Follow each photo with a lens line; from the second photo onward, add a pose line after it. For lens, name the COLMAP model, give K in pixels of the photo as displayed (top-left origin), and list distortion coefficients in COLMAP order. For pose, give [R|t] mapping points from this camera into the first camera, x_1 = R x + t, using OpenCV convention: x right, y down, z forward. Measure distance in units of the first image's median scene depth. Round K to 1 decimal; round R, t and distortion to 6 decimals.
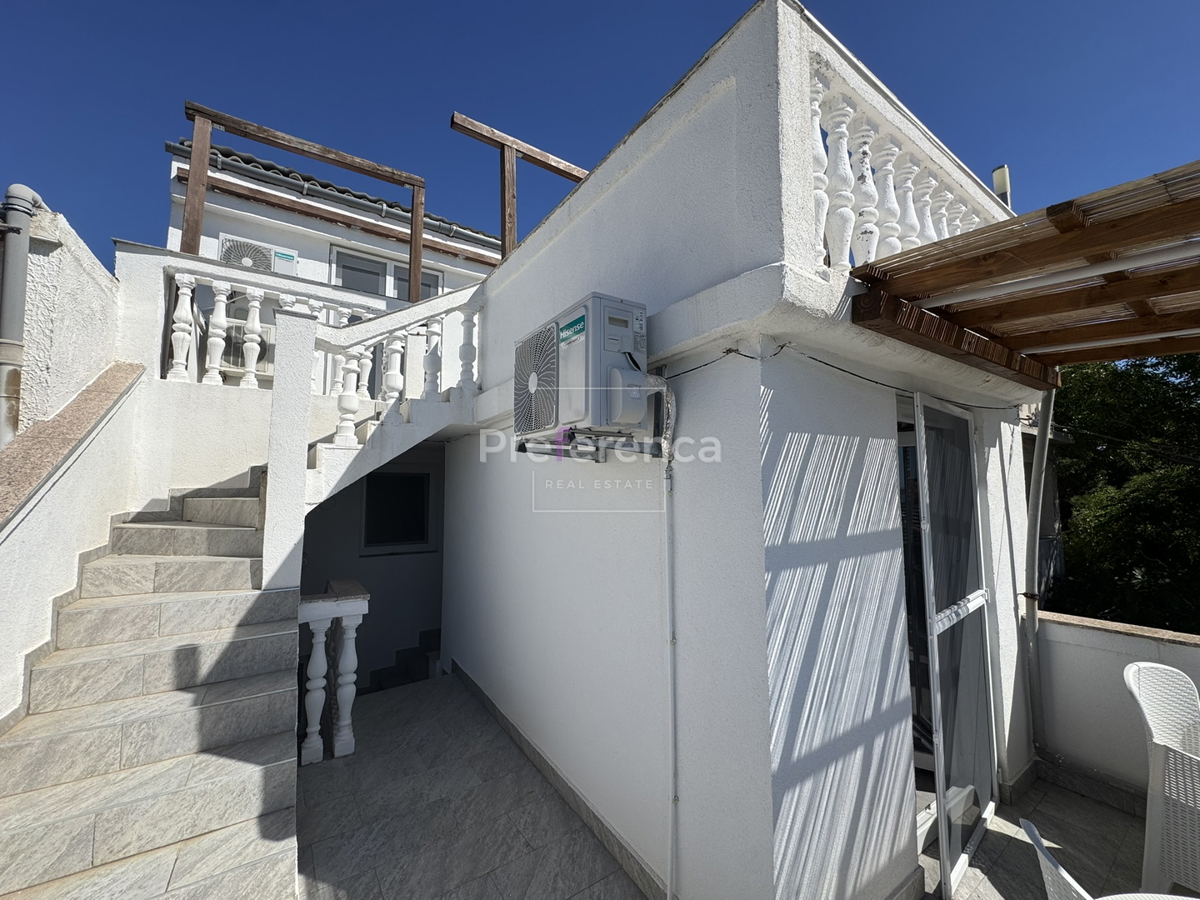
lens RADIAL K [[480.2, 0, 599.0], [0, 480.2, 448.8], [0, 0, 1]] dist [-0.004954, 0.000776]
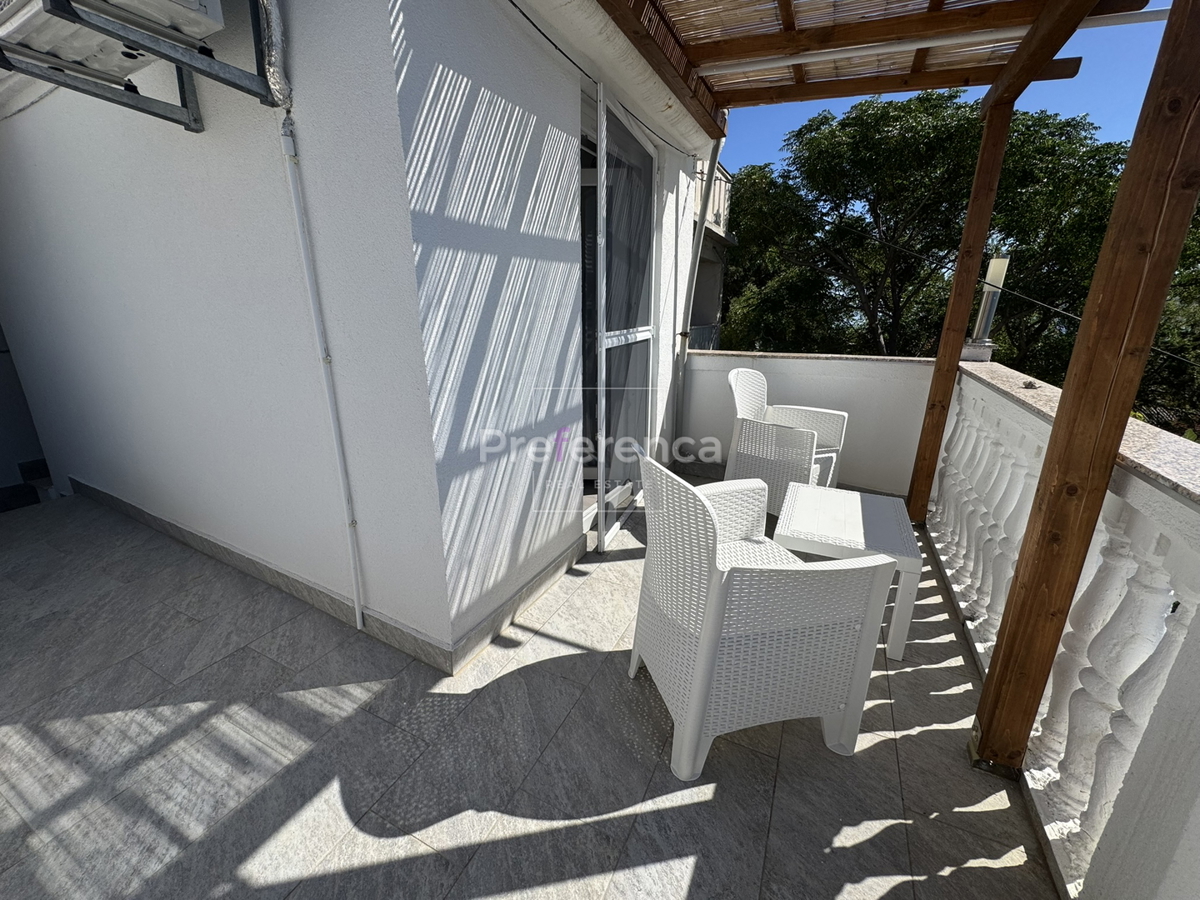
lens RADIAL K [[480.2, 0, 599.0], [0, 480.2, 448.8], [0, 0, 1]] dist [-0.004954, 0.000776]
pose [[0.872674, -0.135026, 0.469264, 0.167265], [-0.043774, 0.935506, 0.350587, 0.252649], [-0.486338, -0.326490, 0.810481, 0.045856]]
